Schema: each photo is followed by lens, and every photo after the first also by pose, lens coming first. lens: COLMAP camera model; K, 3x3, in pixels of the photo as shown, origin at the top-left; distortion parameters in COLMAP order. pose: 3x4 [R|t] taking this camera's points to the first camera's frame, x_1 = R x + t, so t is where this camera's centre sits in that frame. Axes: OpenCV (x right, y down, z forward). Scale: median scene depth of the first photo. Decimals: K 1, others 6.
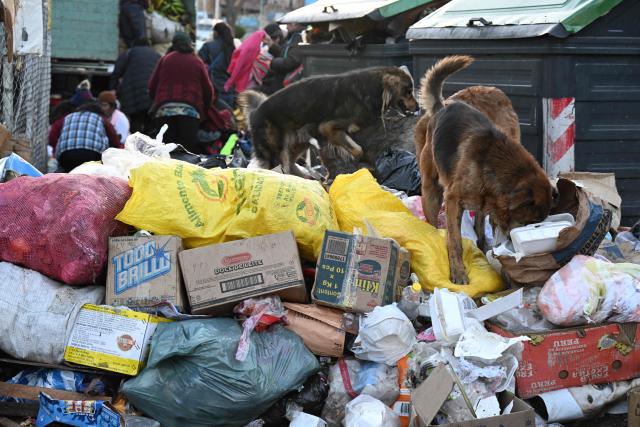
lens RADIAL K [[1416.3, 0, 320.0], [0, 1416.3, 213.5], [0, 0, 1]] dist [-0.067917, 0.278402]
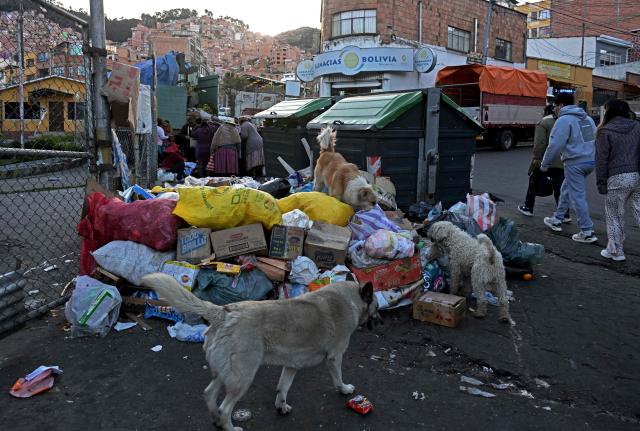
lens RADIAL K [[539.8, 0, 297.4], [0, 539.8, 205.9], [0, 0, 1]] dist [-0.000458, -0.000314]
pose [[0.998461, -0.013433, 0.053803, -0.007229], [0.011044, 0.998950, 0.044471, -0.055561], [-0.054344, -0.043808, 0.997561, 0.155595]]
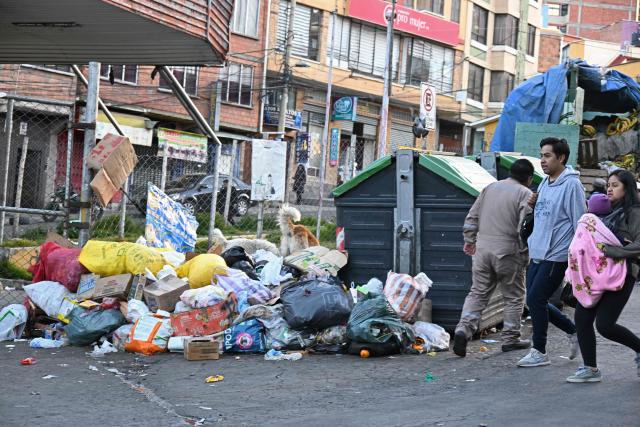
lens RADIAL K [[1416.3, 0, 320.0], [0, 1416.3, 213.5], [0, 0, 1]] dist [-0.067917, 0.278402]
pose [[0.797090, 0.014877, -0.603677, 1.854061], [-0.069664, 0.995287, -0.067456, 0.052142], [0.599828, 0.095823, 0.794370, -0.879252]]
